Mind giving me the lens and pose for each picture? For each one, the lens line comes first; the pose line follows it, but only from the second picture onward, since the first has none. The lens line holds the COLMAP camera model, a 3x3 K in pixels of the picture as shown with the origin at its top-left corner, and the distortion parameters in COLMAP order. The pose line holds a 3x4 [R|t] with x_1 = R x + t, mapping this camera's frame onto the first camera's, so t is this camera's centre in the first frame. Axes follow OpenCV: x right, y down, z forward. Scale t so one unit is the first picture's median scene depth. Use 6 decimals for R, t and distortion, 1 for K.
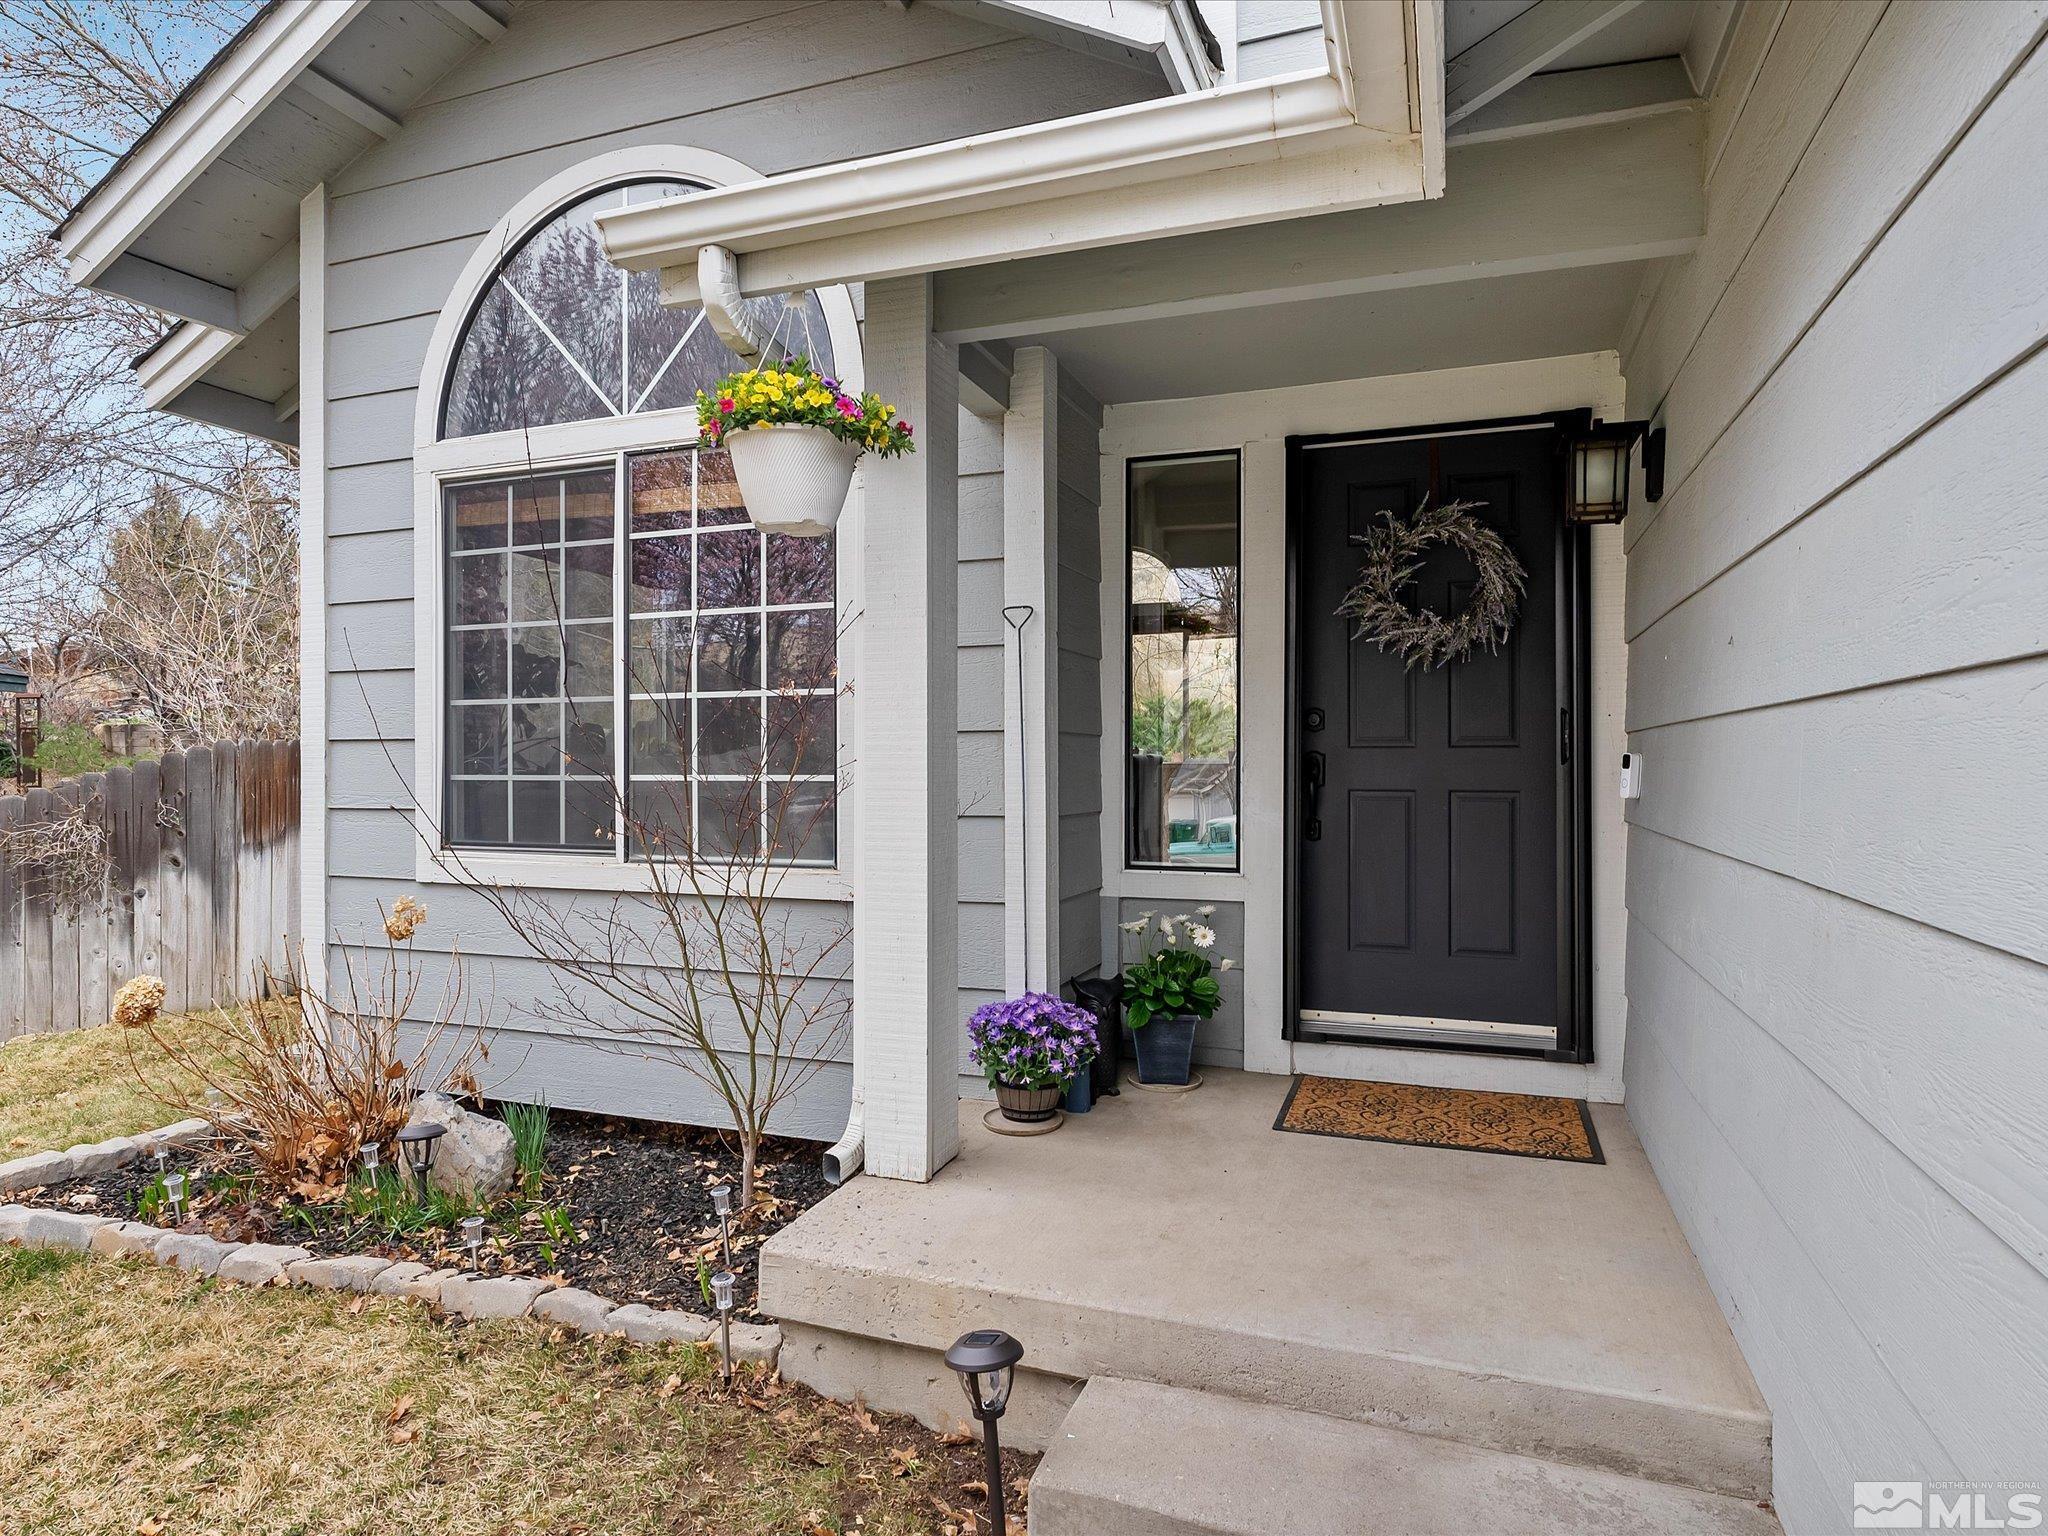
lens RADIAL K [[1320.4, 0, 1019.5], [0, 1320.4, 741.6], [0, 0, 1]] dist [-0.004165, -0.000964]
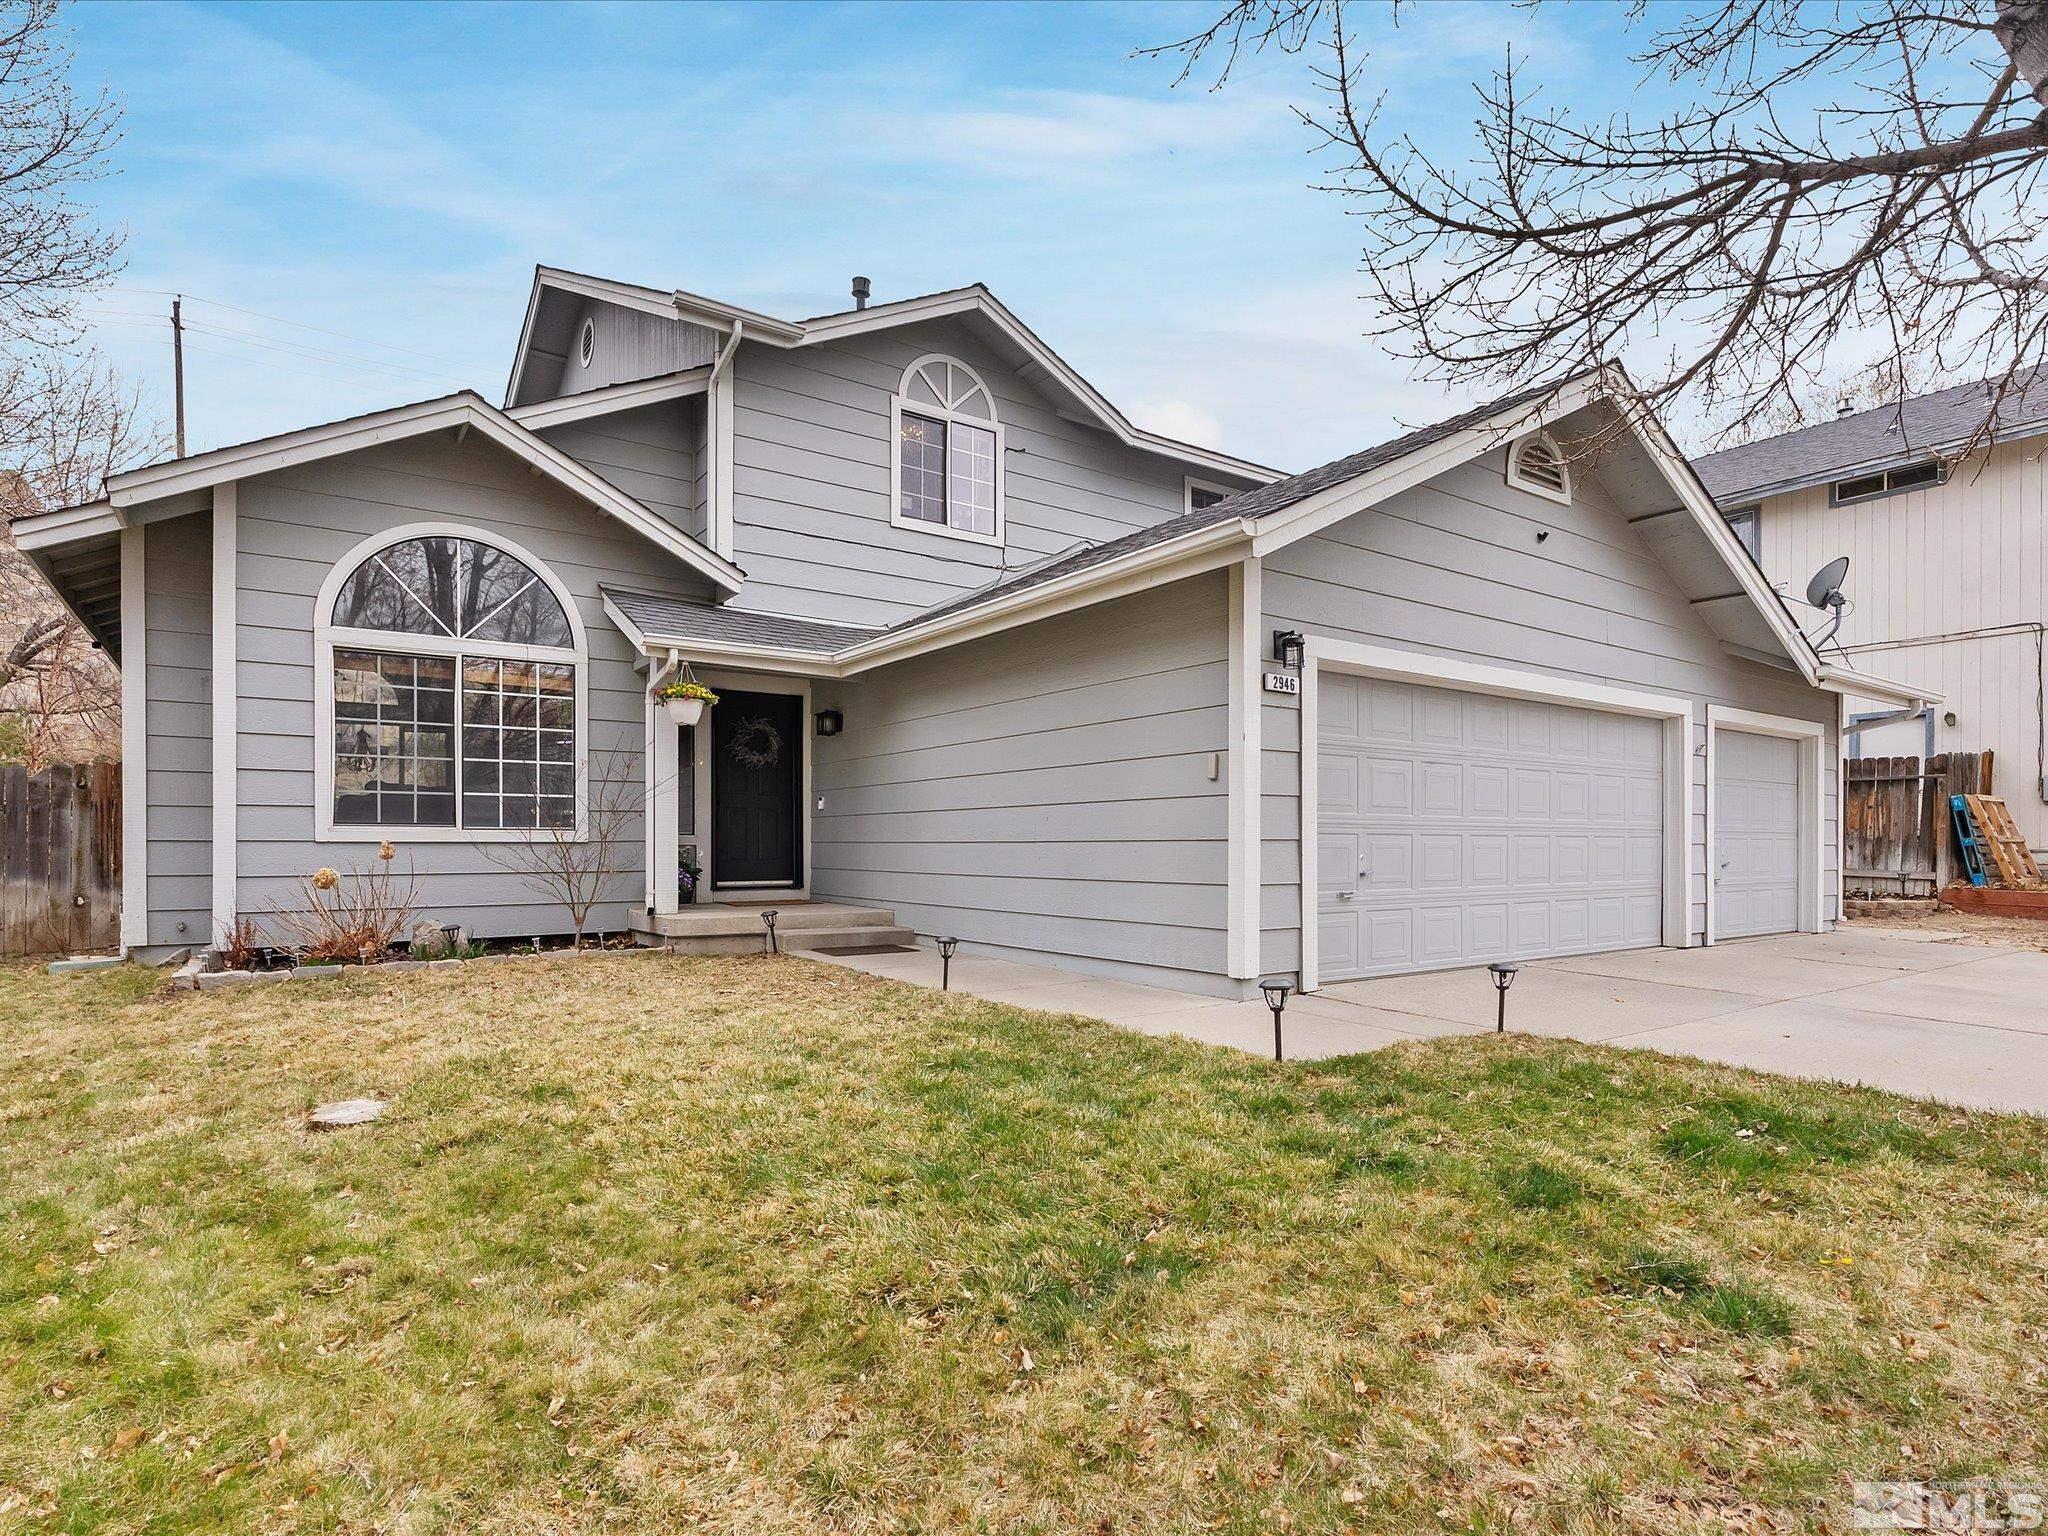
lens RADIAL K [[1076.1, 0, 1026.2], [0, 1076.1, 742.6], [0, 0, 1]] dist [0.001562, 0.001802]
pose [[0.588147, 0.085192, 0.804254, -1.255605], [-0.013621, 0.995339, -0.095472, 0.106437], [-0.808639, 0.045197, 0.586567, -0.932083]]
